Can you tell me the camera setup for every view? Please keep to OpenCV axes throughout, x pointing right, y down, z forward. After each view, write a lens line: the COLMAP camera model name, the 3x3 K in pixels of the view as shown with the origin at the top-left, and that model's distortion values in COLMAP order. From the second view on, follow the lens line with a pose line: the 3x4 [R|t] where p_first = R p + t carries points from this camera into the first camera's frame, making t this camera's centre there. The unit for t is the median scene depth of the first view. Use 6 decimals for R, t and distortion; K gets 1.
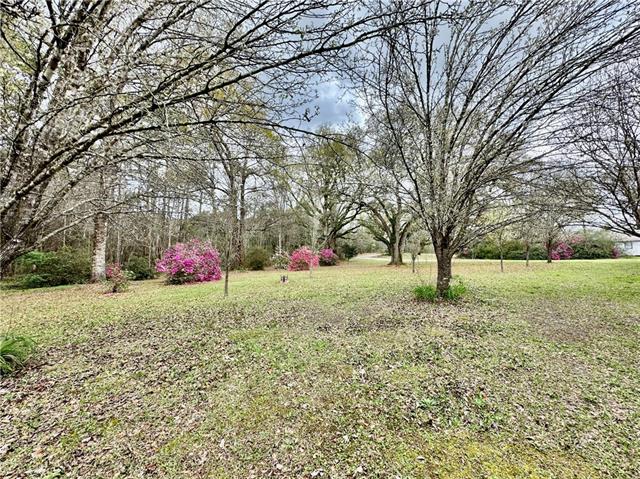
lens RADIAL K [[259.1, 0, 317.9], [0, 259.1, 240.7], [0, 0, 1]] dist [-0.002480, 0.000476]
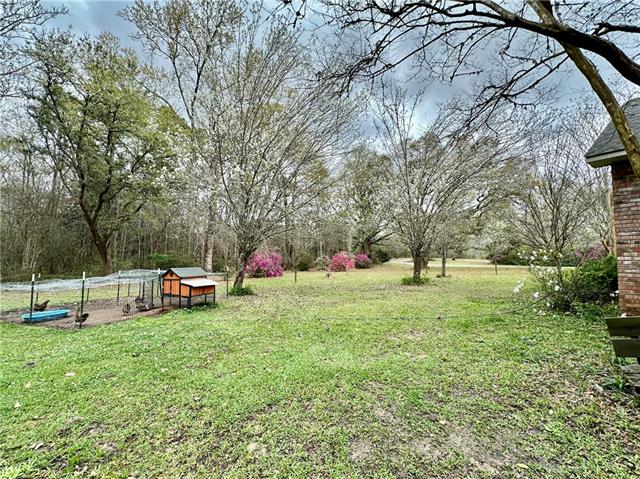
lens RADIAL K [[259.1, 0, 318.3], [0, 259.1, 243.2], [0, 0, 1]] dist [-0.002480, 0.000476]
pose [[0.989515, 0.003798, -0.144380, 0.010278], [-0.004529, 0.999979, -0.004736, -0.011583], [0.144359, 0.005340, 0.989511, -0.194614]]
